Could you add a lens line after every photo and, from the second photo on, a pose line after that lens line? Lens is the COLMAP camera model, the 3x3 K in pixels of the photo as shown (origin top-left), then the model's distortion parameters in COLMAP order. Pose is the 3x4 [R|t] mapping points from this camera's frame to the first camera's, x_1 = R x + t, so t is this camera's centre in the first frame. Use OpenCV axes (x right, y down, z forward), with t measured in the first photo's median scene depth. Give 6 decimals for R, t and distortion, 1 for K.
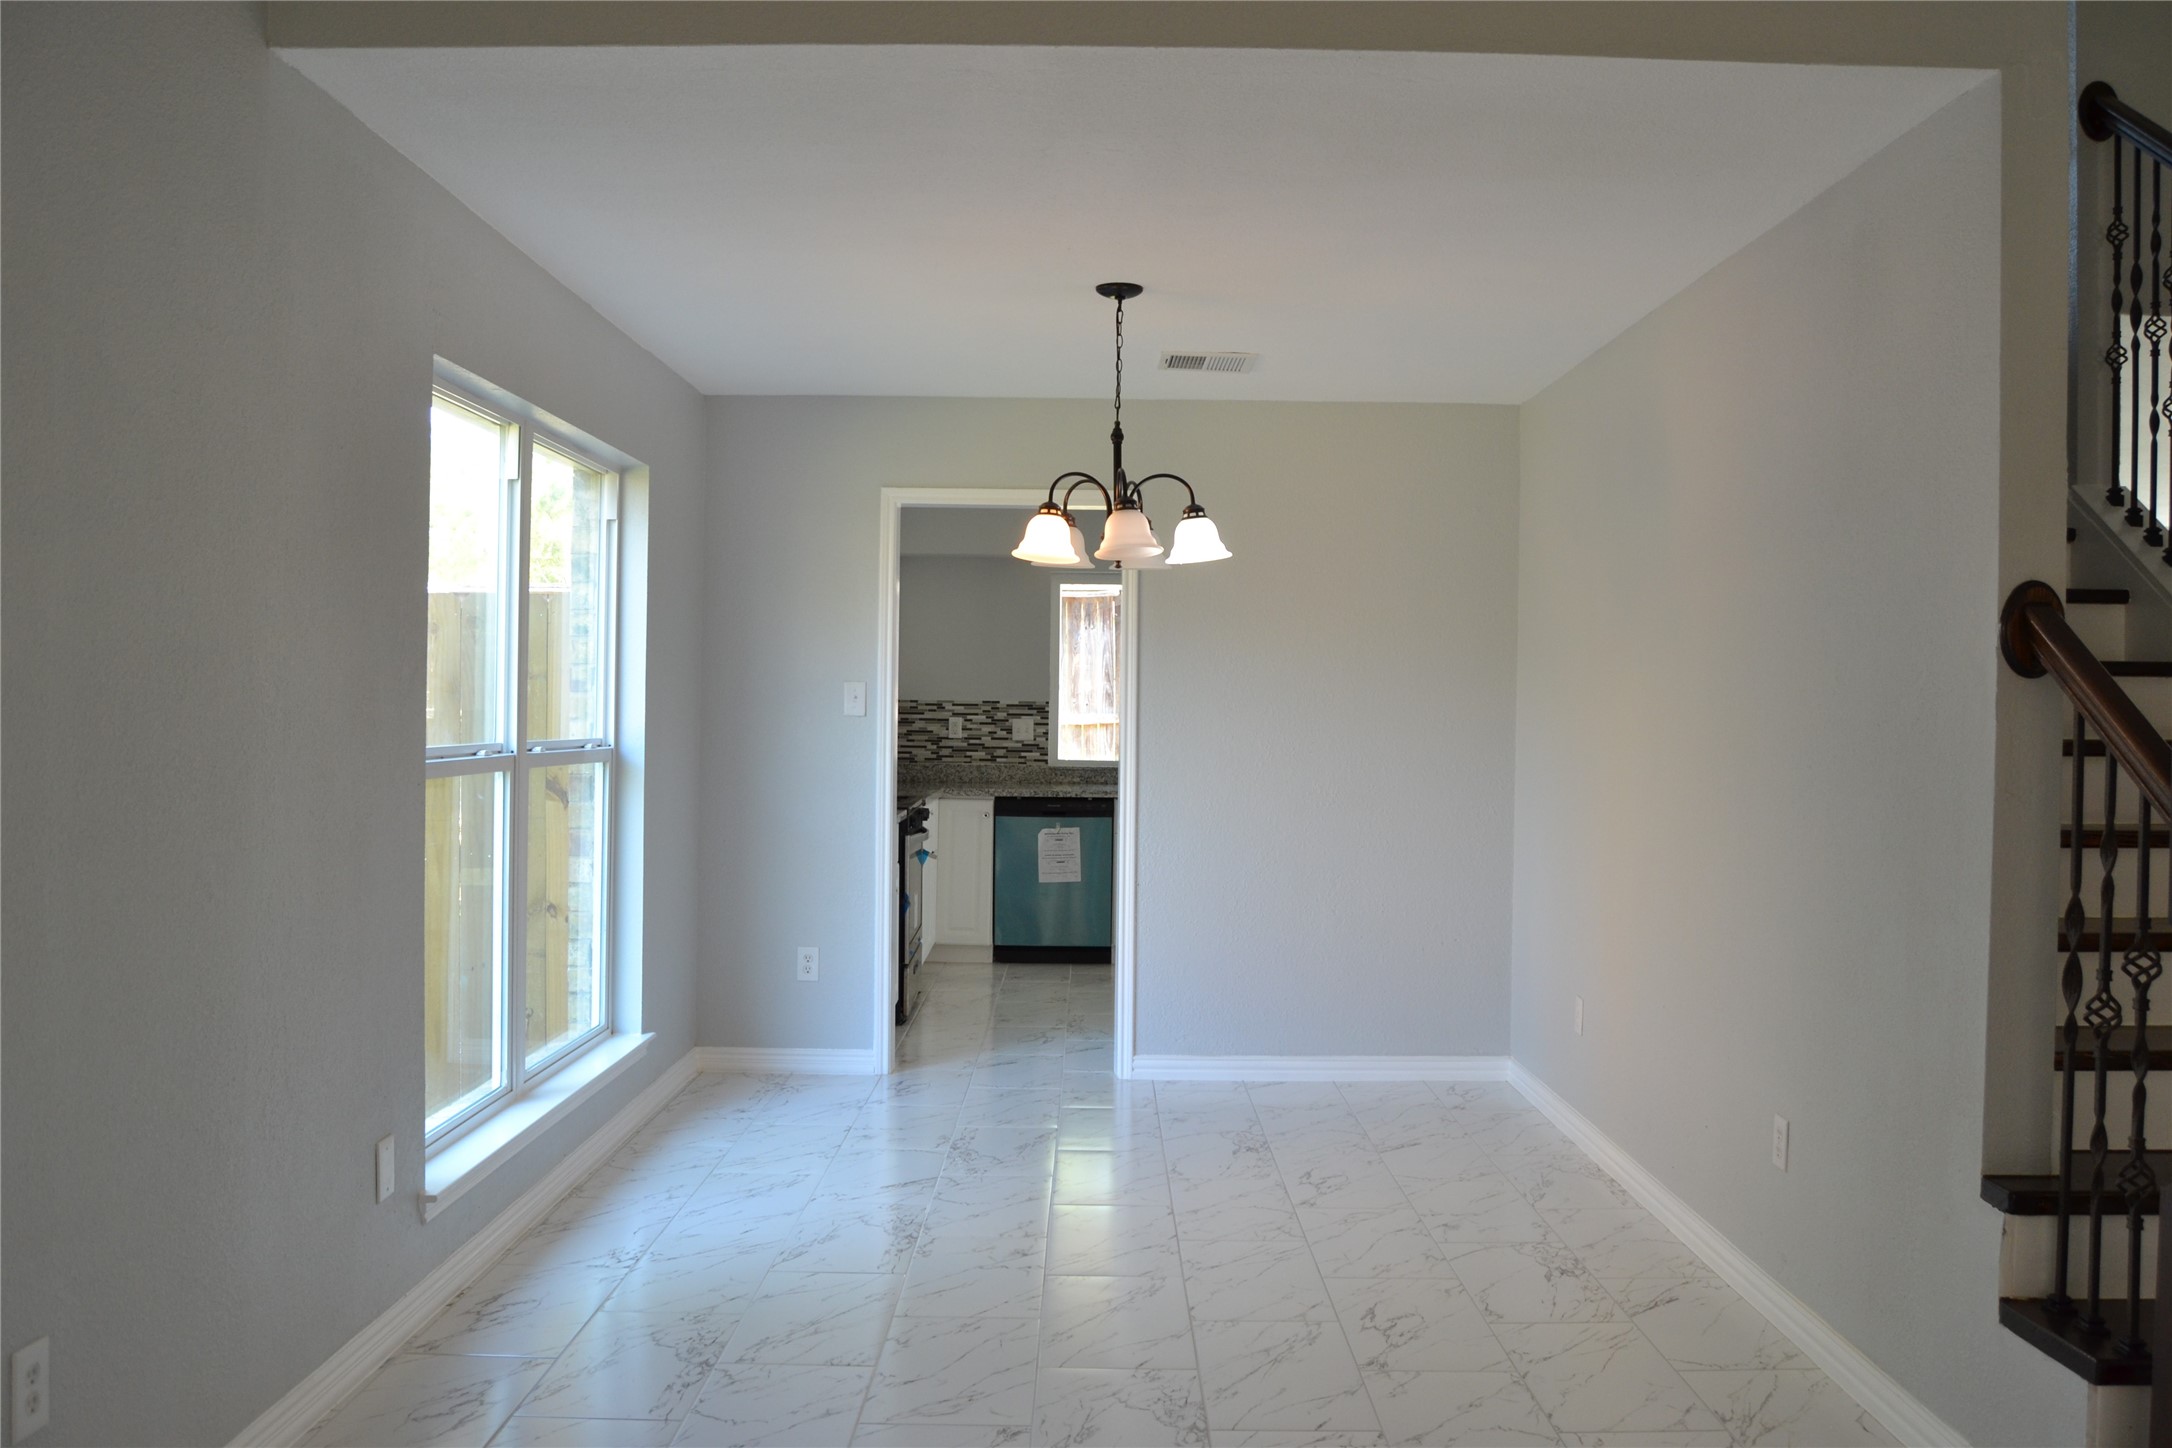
lens RADIAL K [[1724.9, 0, 1091.1], [0, 1724.9, 717.3], [0, 0, 1]] dist [-0.098278, 0.045105]
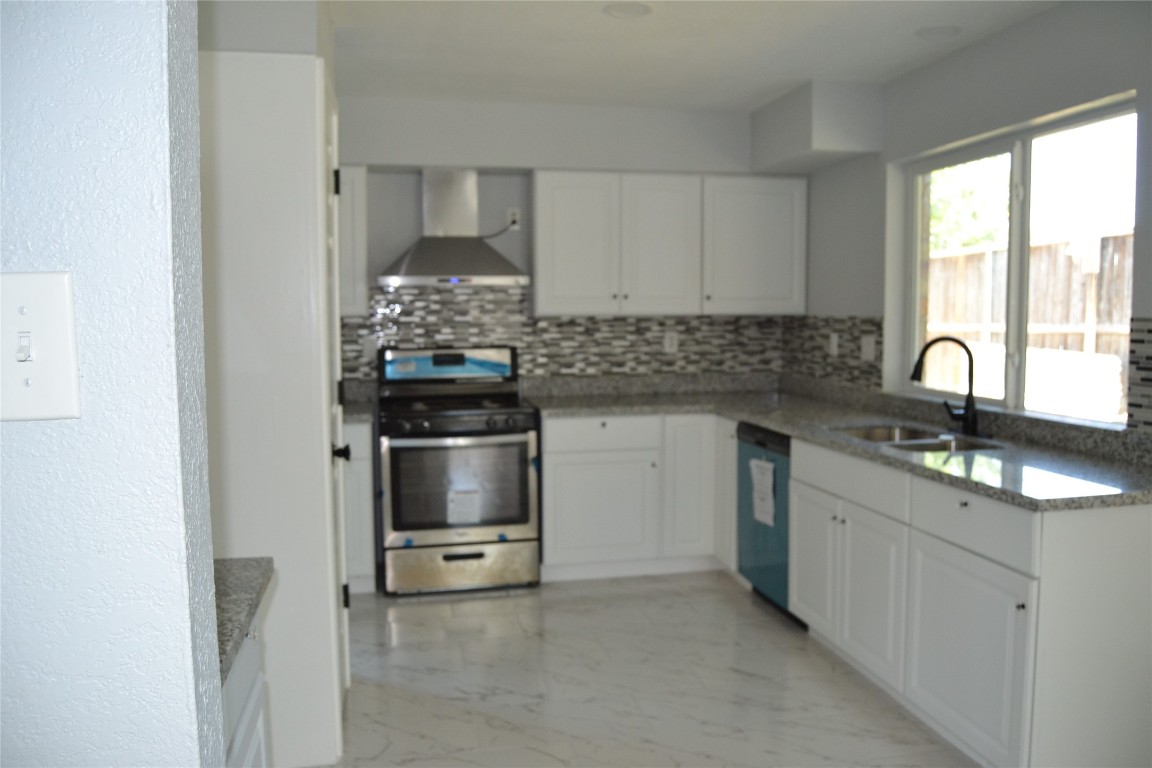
lens RADIAL K [[914.9, 0, 578.7], [0, 914.9, 380.4], [0, 0, 1]] dist [-0.098278, 0.045105]
pose [[0.205413, 0.061170, -0.976762, 0.671141], [-0.001428, 0.998062, 0.062203, -0.009084], [0.978674, -0.011382, 0.205103, 1.321763]]
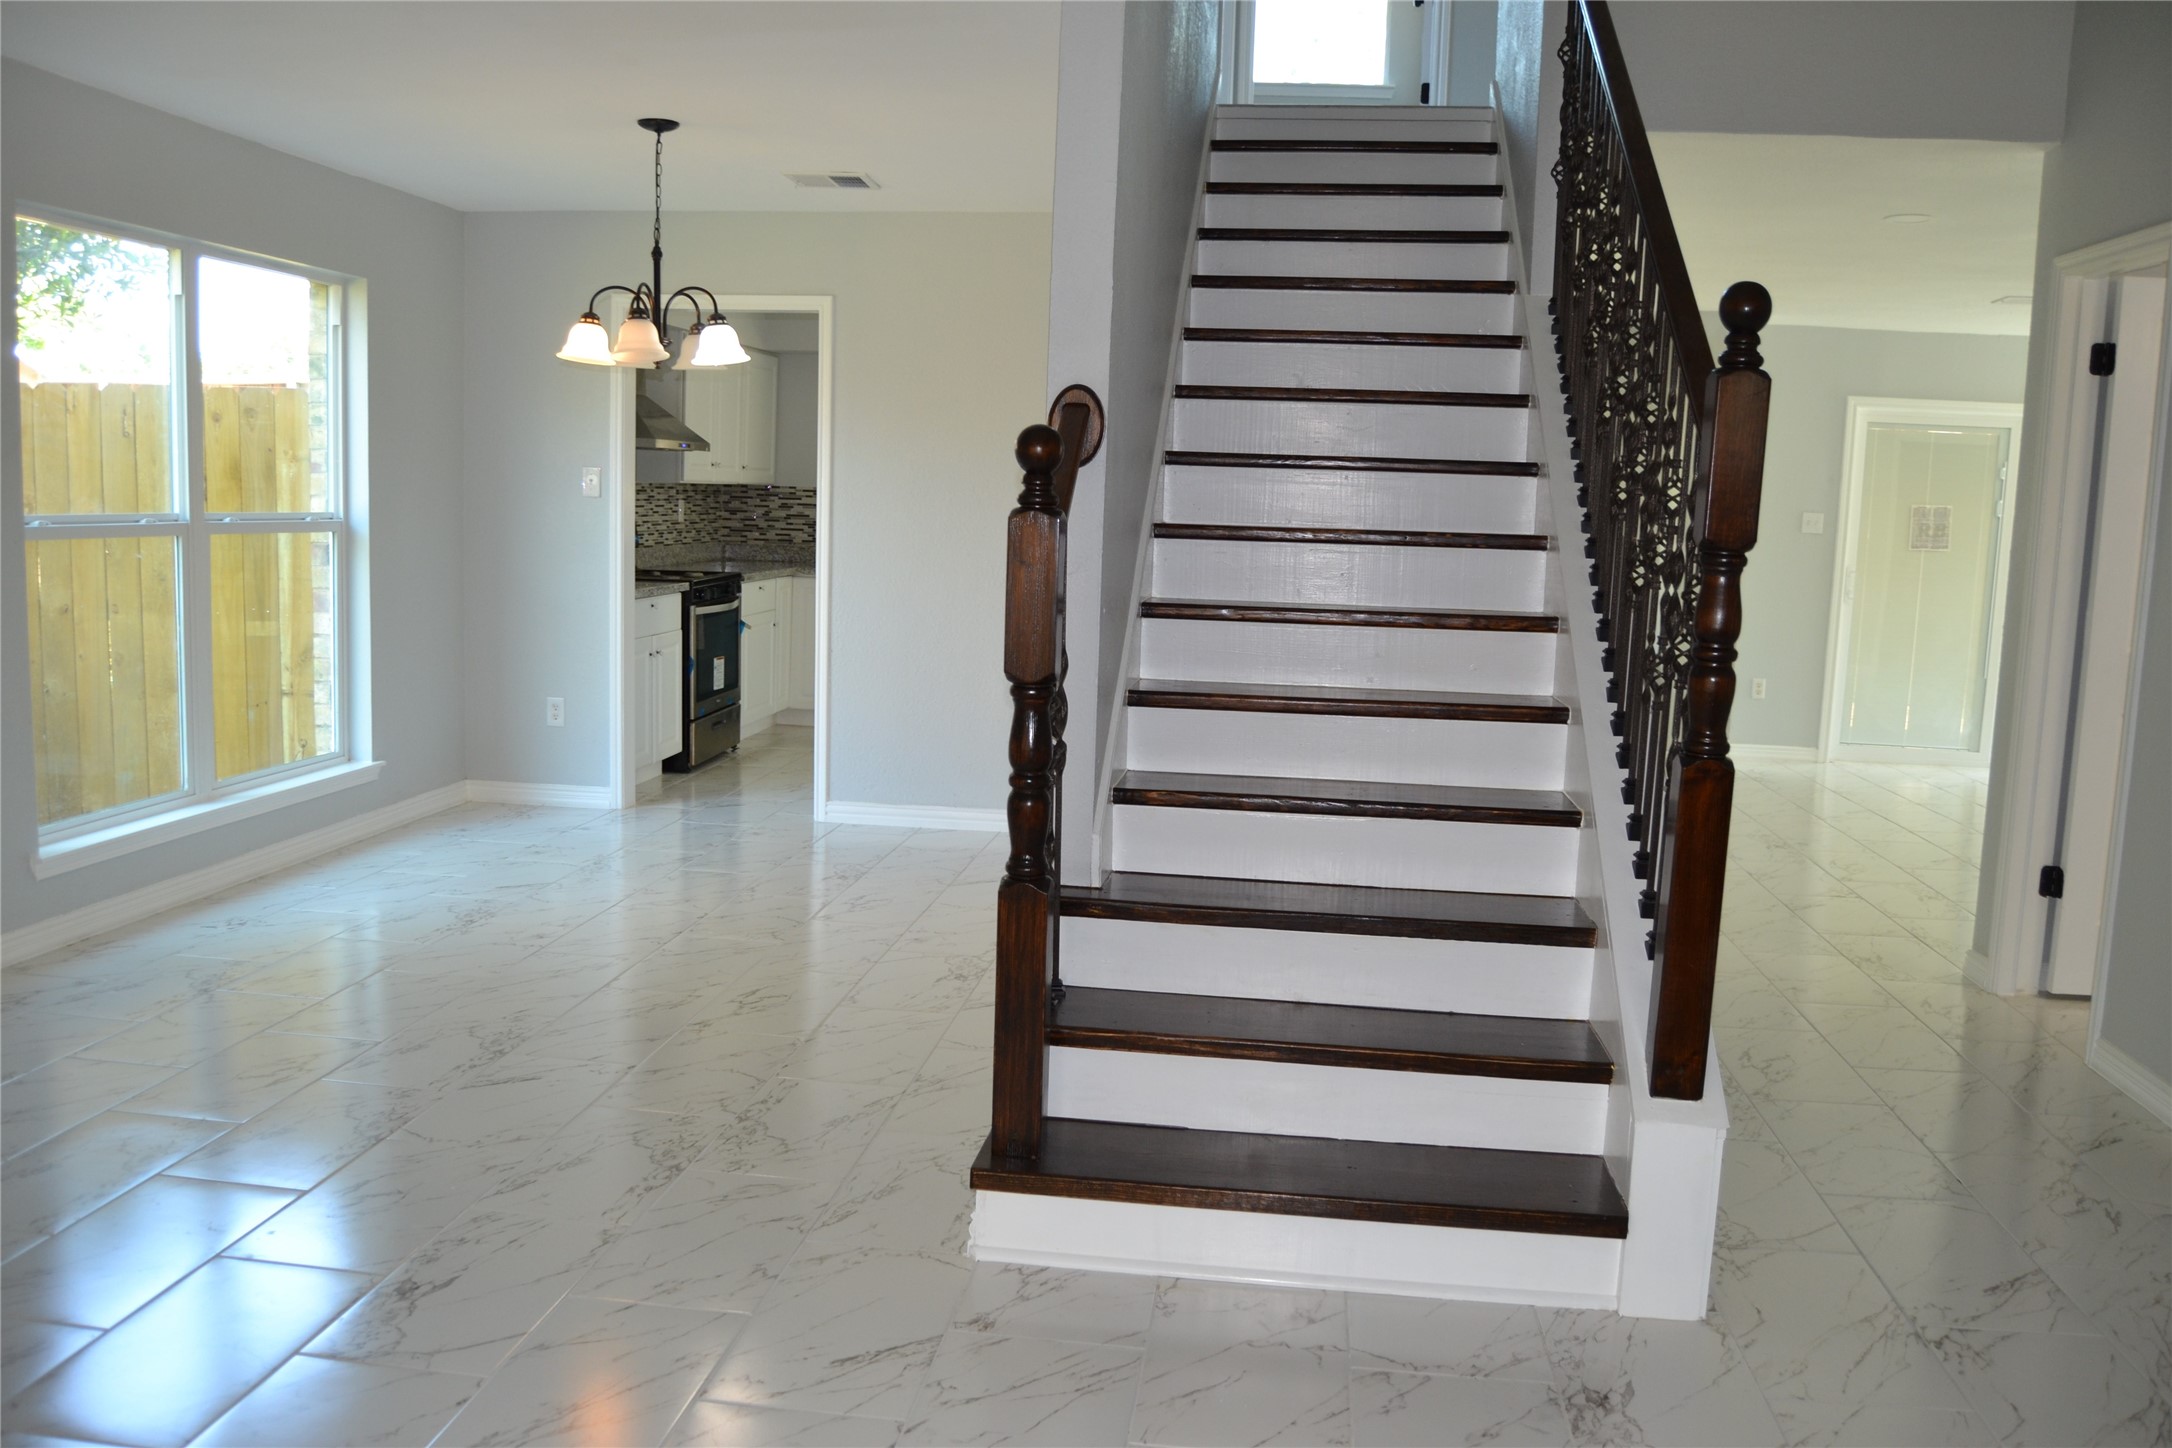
lens RADIAL K [[1724.9, 0, 1091.1], [0, 1724.9, 717.3], [0, 0, 1]] dist [-0.098278, 0.045105]
pose [[0.992695, 0.034375, -0.115652, 0.373888], [-0.020472, 0.992645, 0.119321, 0.002649], [0.118903, -0.116082, 0.986097, -0.108428]]
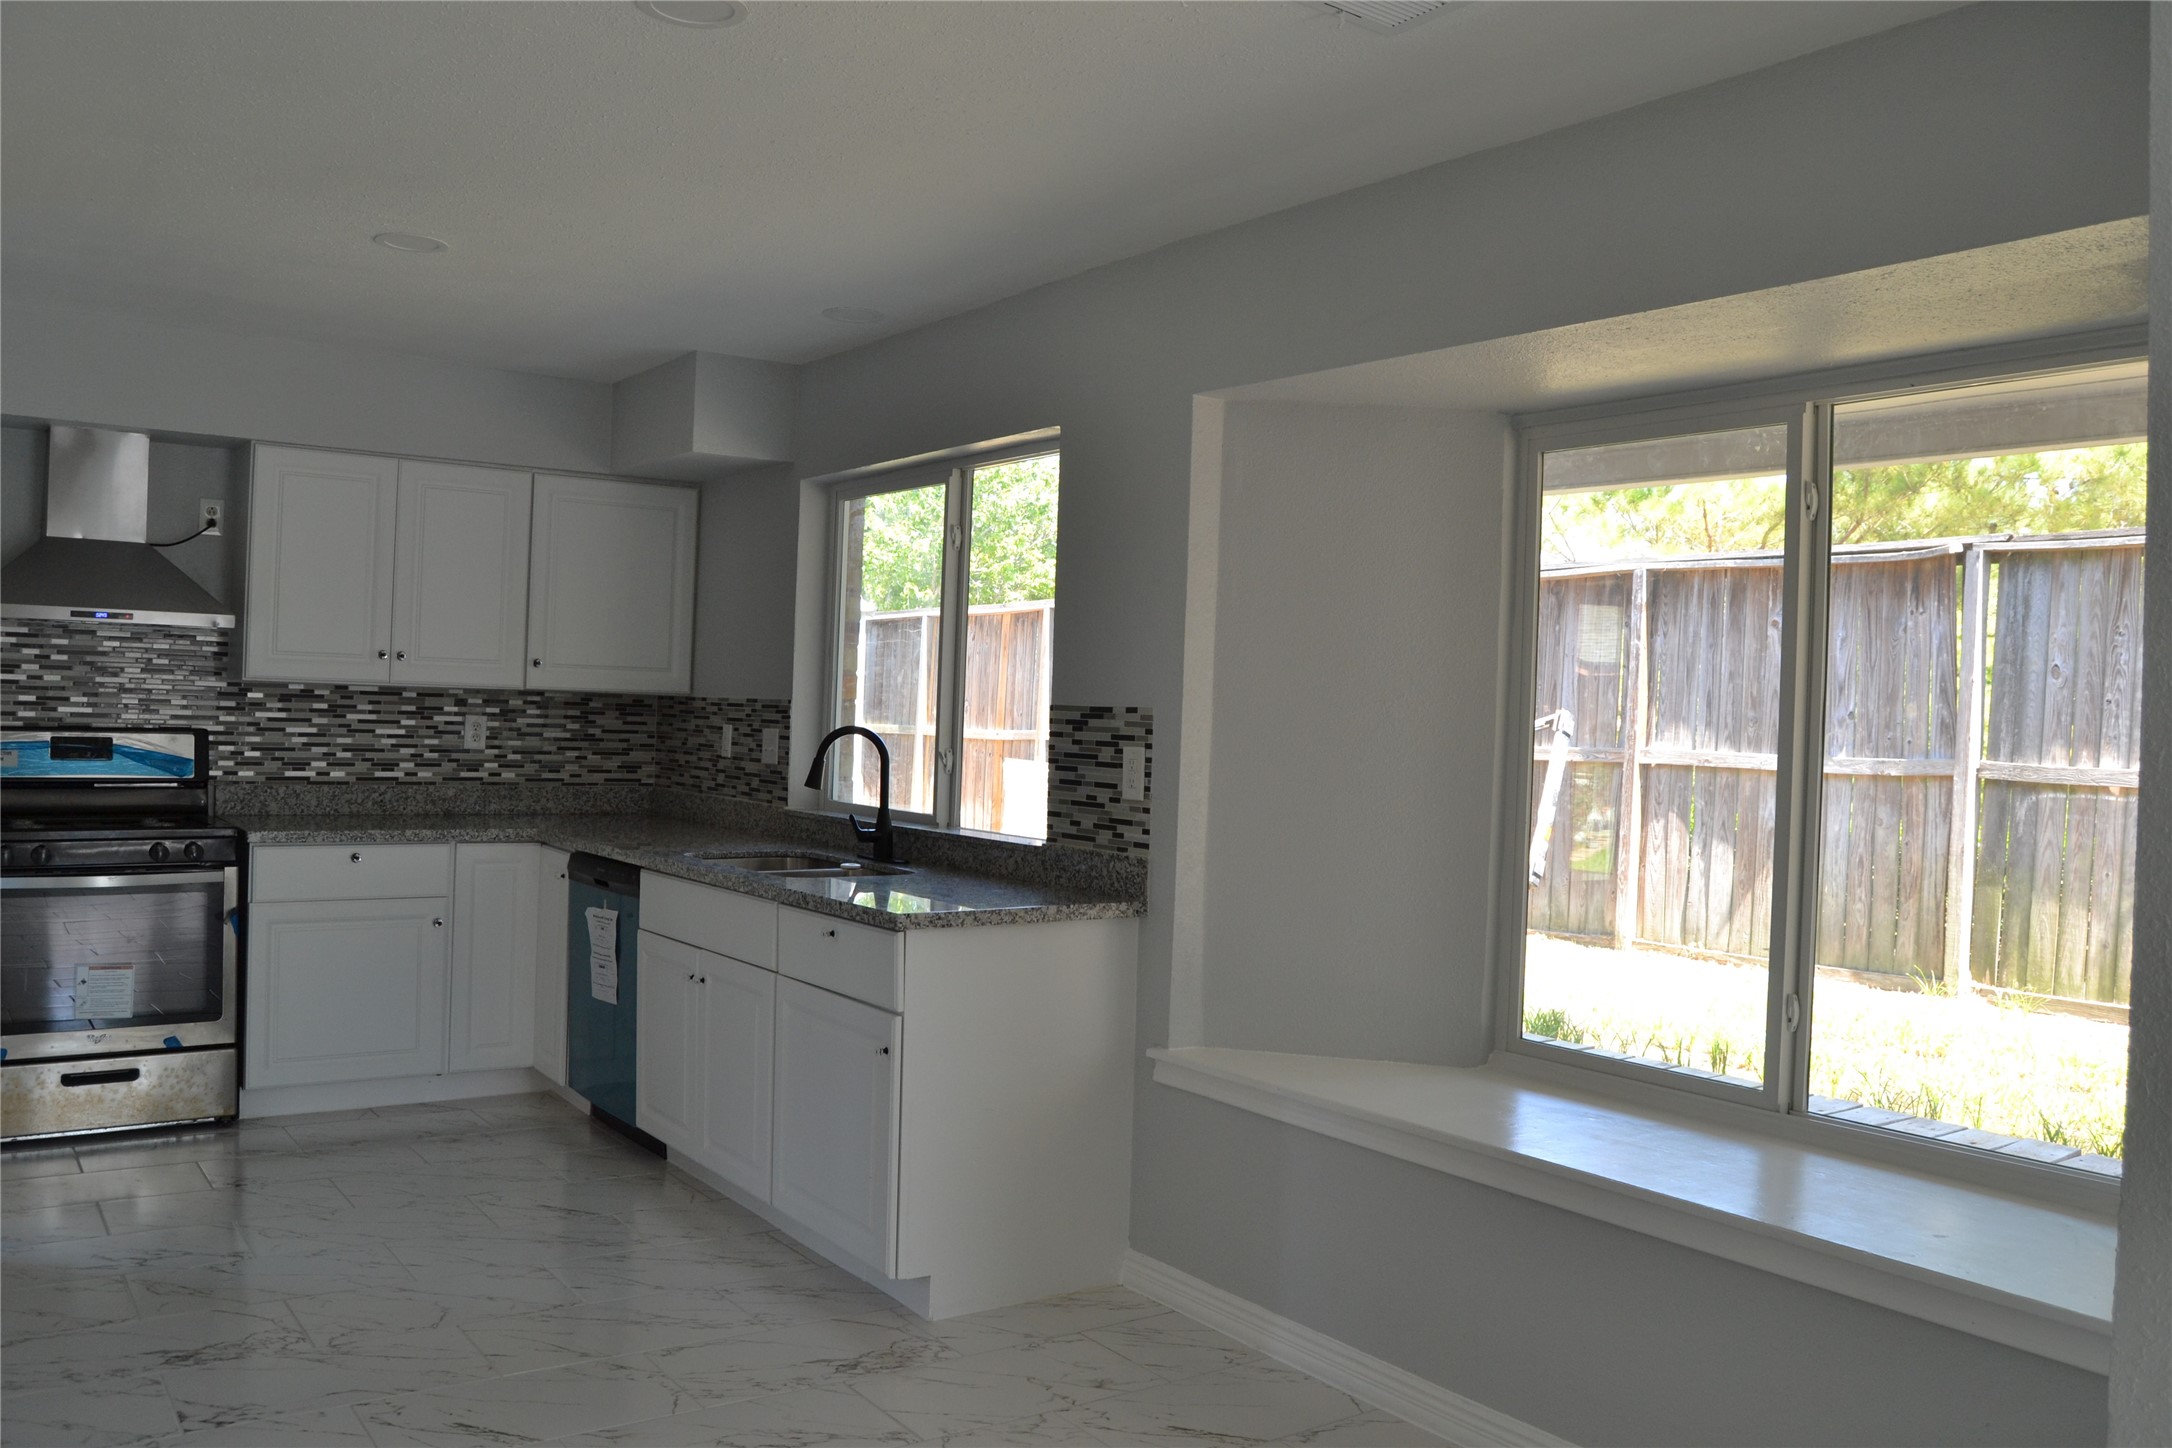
lens RADIAL K [[1736.5, 0, 1105.1], [0, 1736.5, 720.7], [0, 0, 1]] dist [-0.104715, 0.057194]
pose [[0.591880, 0.011864, -0.805939, 0.901523], [-0.033510, 0.999389, -0.009898, 0.000480], [0.805329, 0.032866, 0.591916, 1.281061]]
